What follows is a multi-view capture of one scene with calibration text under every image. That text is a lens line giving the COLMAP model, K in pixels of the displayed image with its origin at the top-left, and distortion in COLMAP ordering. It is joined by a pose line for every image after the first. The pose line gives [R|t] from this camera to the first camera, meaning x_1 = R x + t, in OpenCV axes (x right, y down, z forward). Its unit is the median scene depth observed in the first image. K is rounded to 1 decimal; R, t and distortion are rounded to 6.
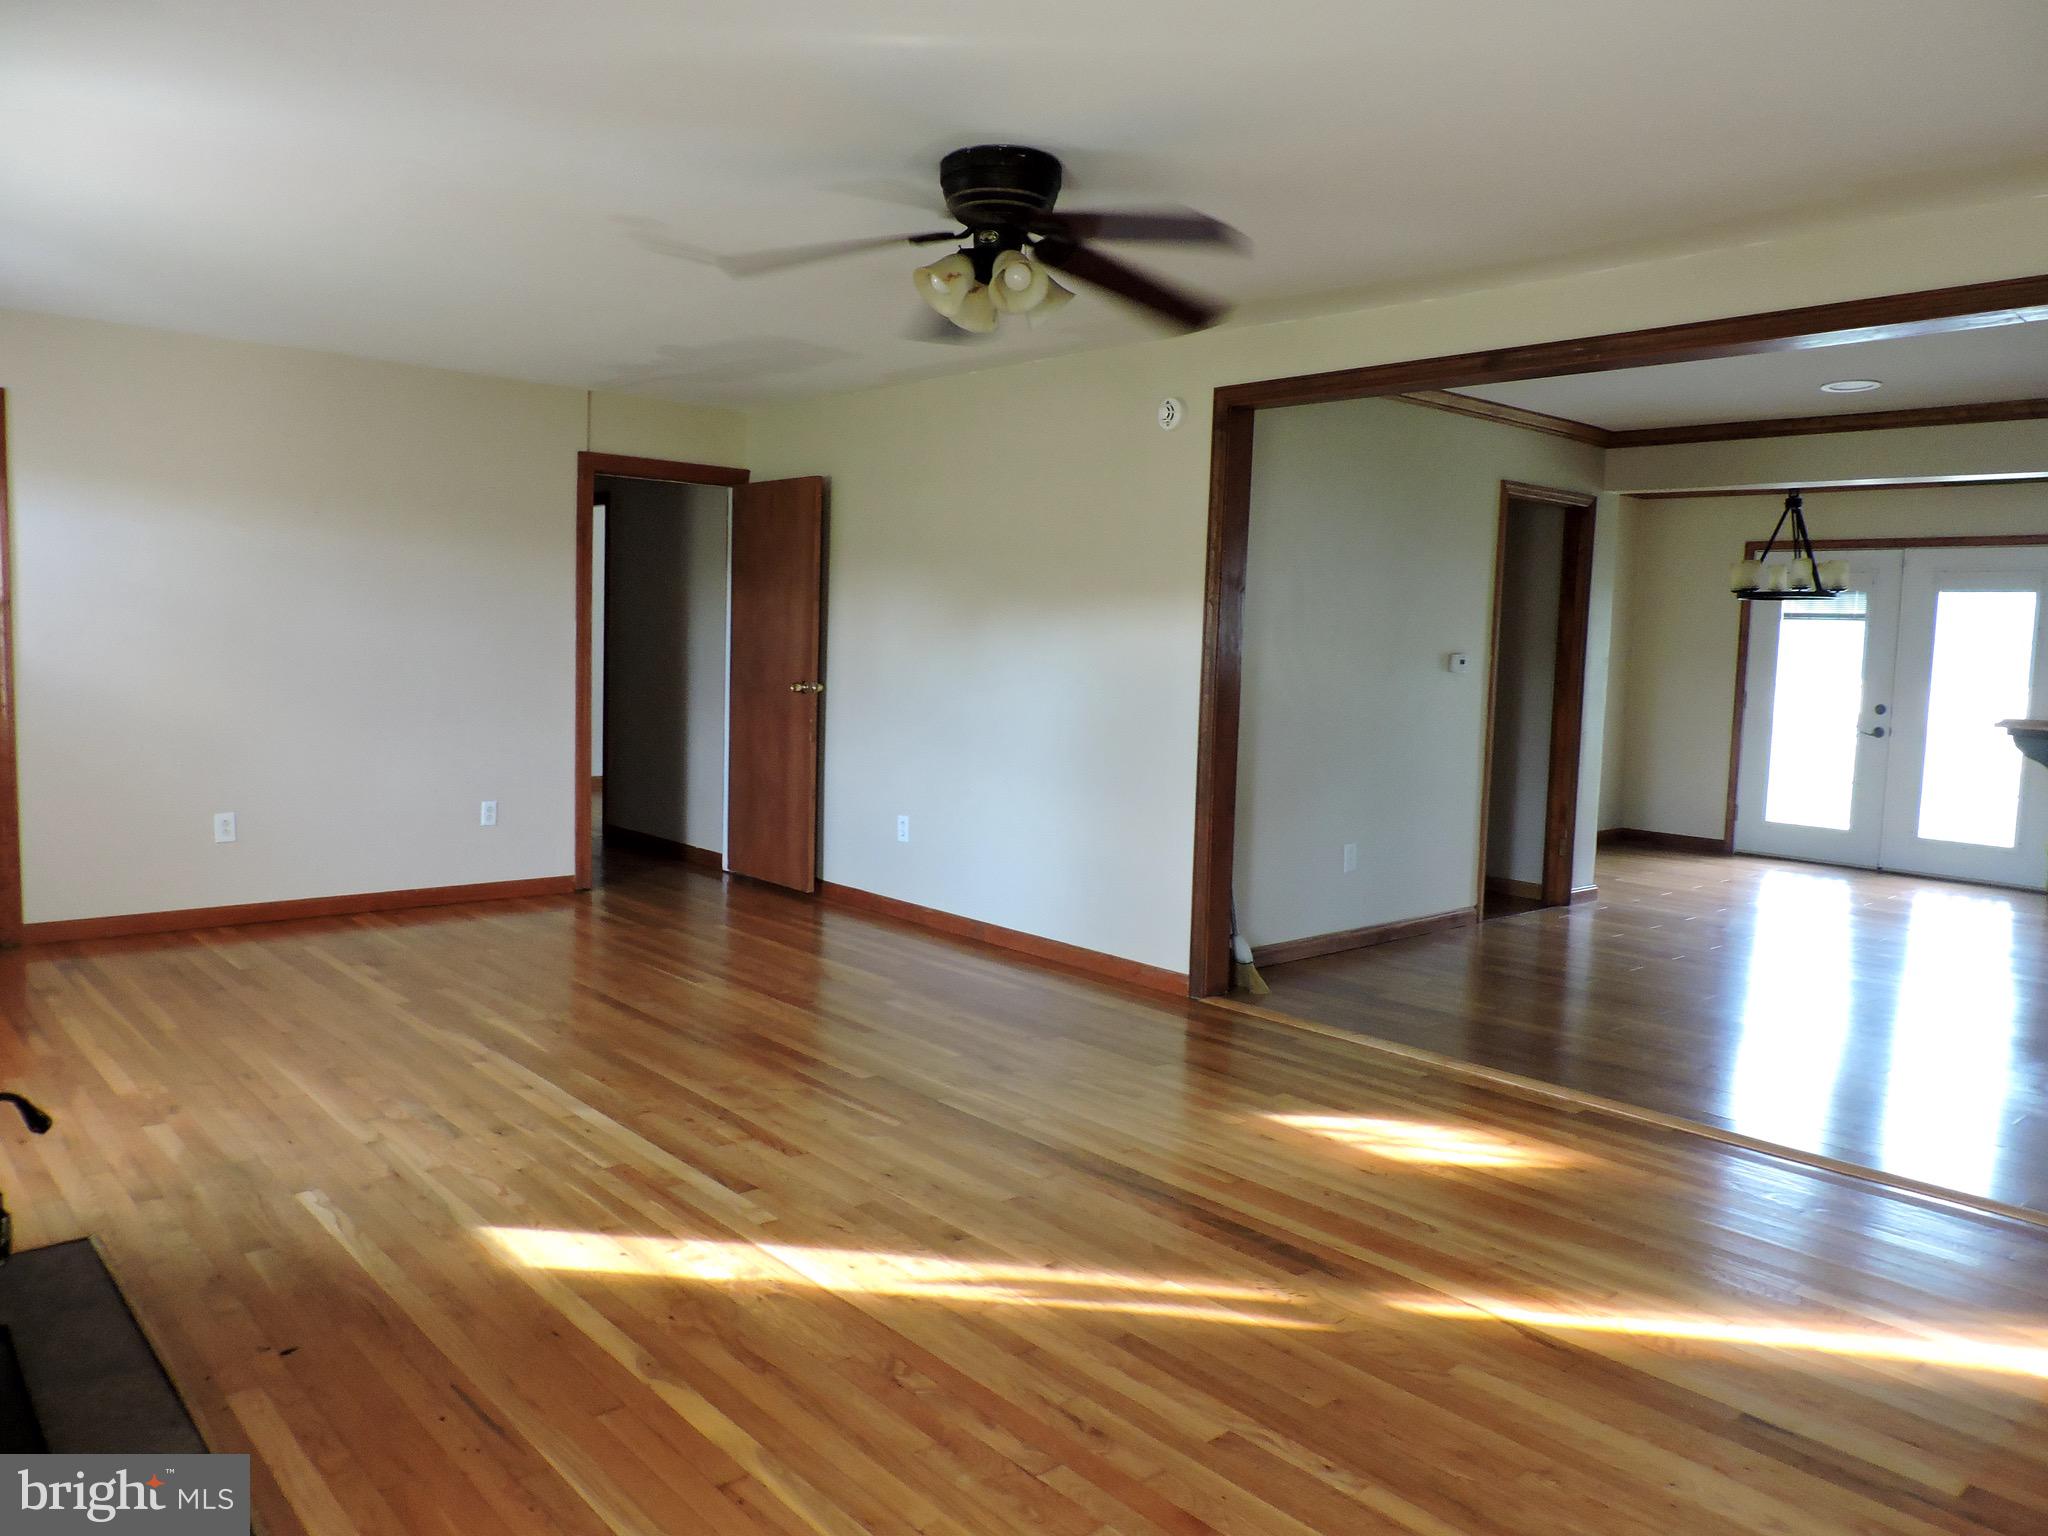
lens RADIAL K [[1463.0, 0, 1024.0], [0, 1463.0, 768.0], [0, 0, 1]] dist [0.008255, -0.000035]
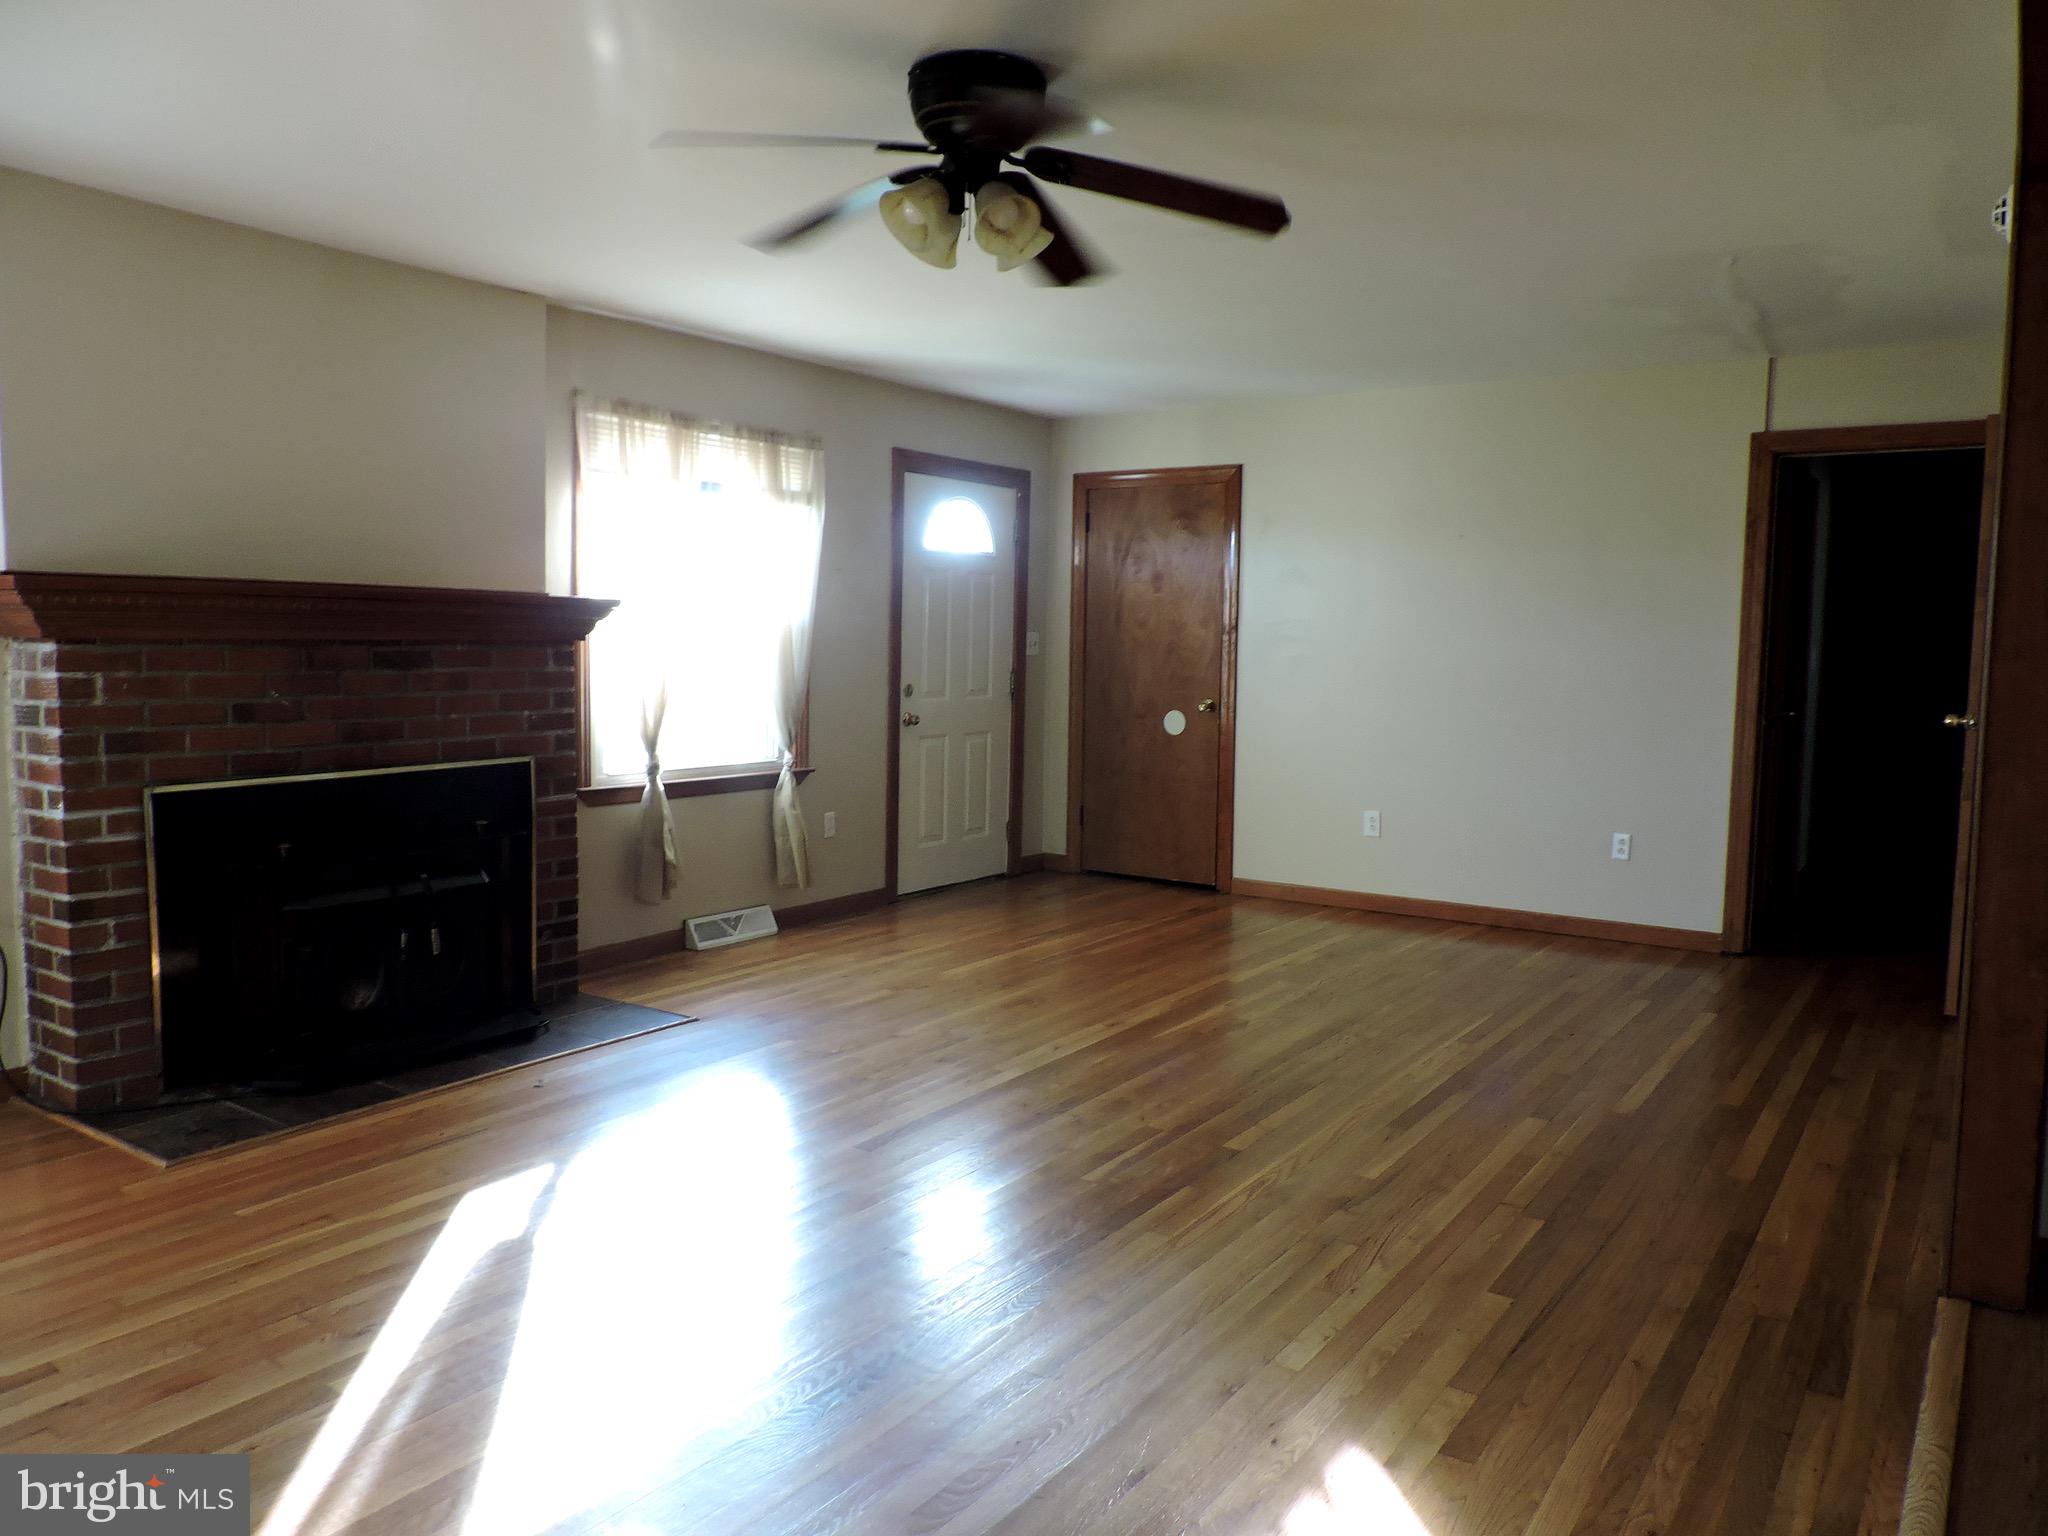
lens RADIAL K [[1463.0, 0, 1024.0], [0, 1463.0, 768.0], [0, 0, 1]] dist [0.008255, -0.000035]
pose [[0.242012, 0.061826, -0.968302, 0.661115], [-0.092993, 0.994852, 0.040279, -0.030893], [0.965807, 0.080297, 0.246515, 0.642999]]
